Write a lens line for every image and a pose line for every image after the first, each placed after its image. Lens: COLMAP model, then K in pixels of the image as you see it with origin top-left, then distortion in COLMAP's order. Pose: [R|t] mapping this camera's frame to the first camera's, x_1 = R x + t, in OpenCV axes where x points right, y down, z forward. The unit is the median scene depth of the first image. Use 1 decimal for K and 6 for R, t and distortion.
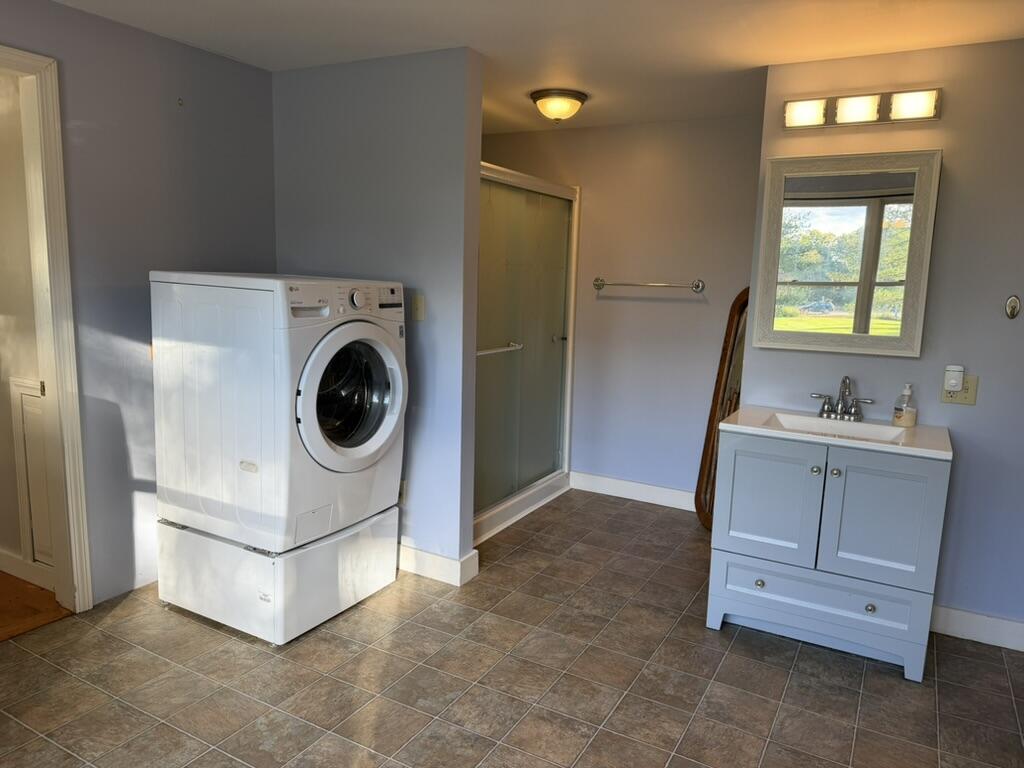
lens RADIAL K [[722.0, 0, 503.1], [0, 722.0, 378.9], [0, 0, 1]] dist [0.069763, -0.079519]
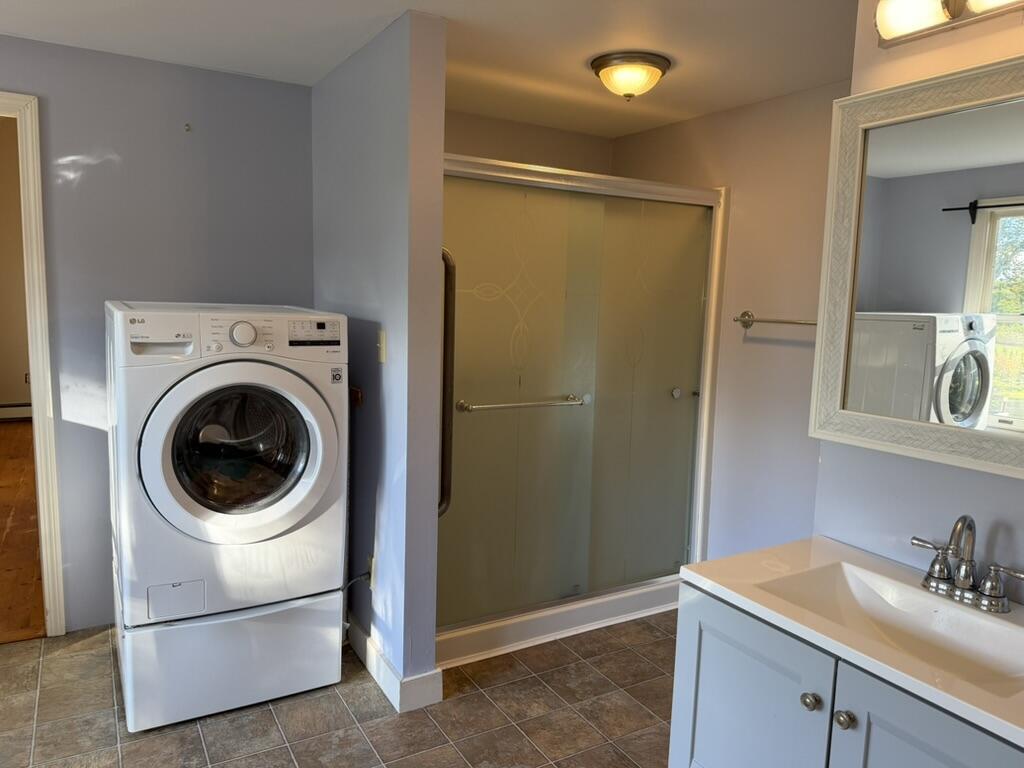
lens RADIAL K [[722.0, 0, 513.0], [0, 722.0, 379.6], [0, 0, 1]] dist [0.069763, -0.079519]
pose [[0.860224, 0.055033, -0.506938, 0.442361], [-0.077673, 0.996699, -0.023602, -0.057814], [0.503966, 0.059678, 0.861659, 0.408139]]
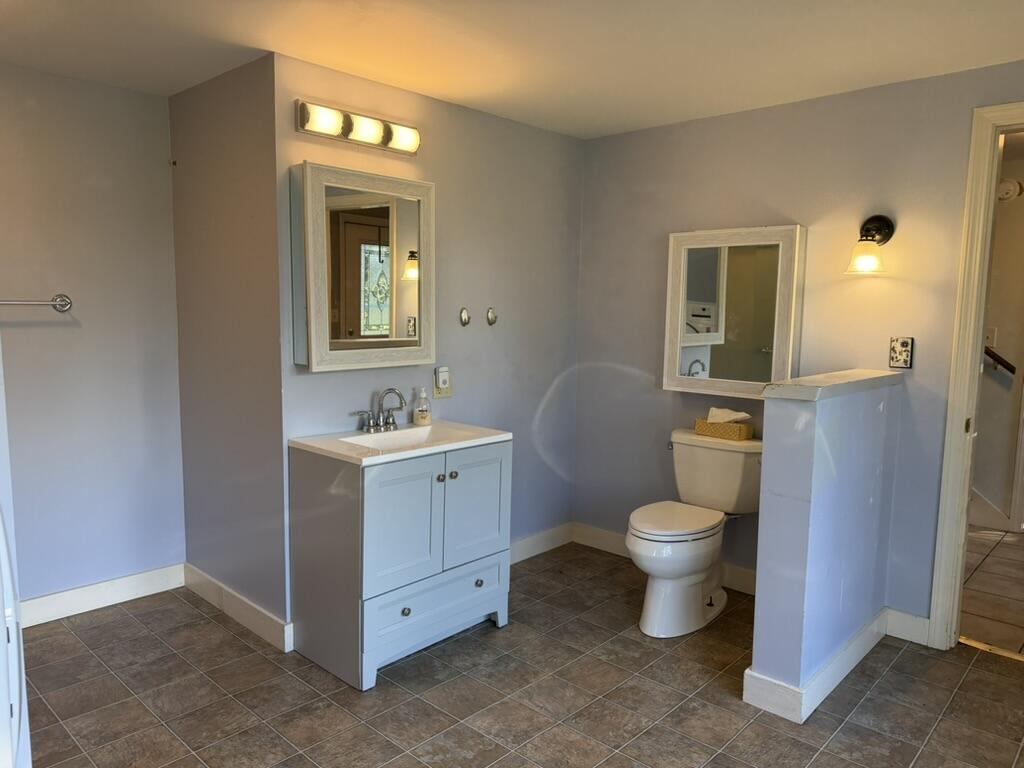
lens RADIAL K [[722.0, 0, 516.2], [0, 722.0, 385.9], [0, 0, 1]] dist [0.069763, -0.079519]
pose [[0.230181, -0.133961, 0.963883, -0.471236], [0.130467, 0.985786, 0.105849, -0.091537], [-0.964363, 0.101390, 0.244387, 0.557790]]
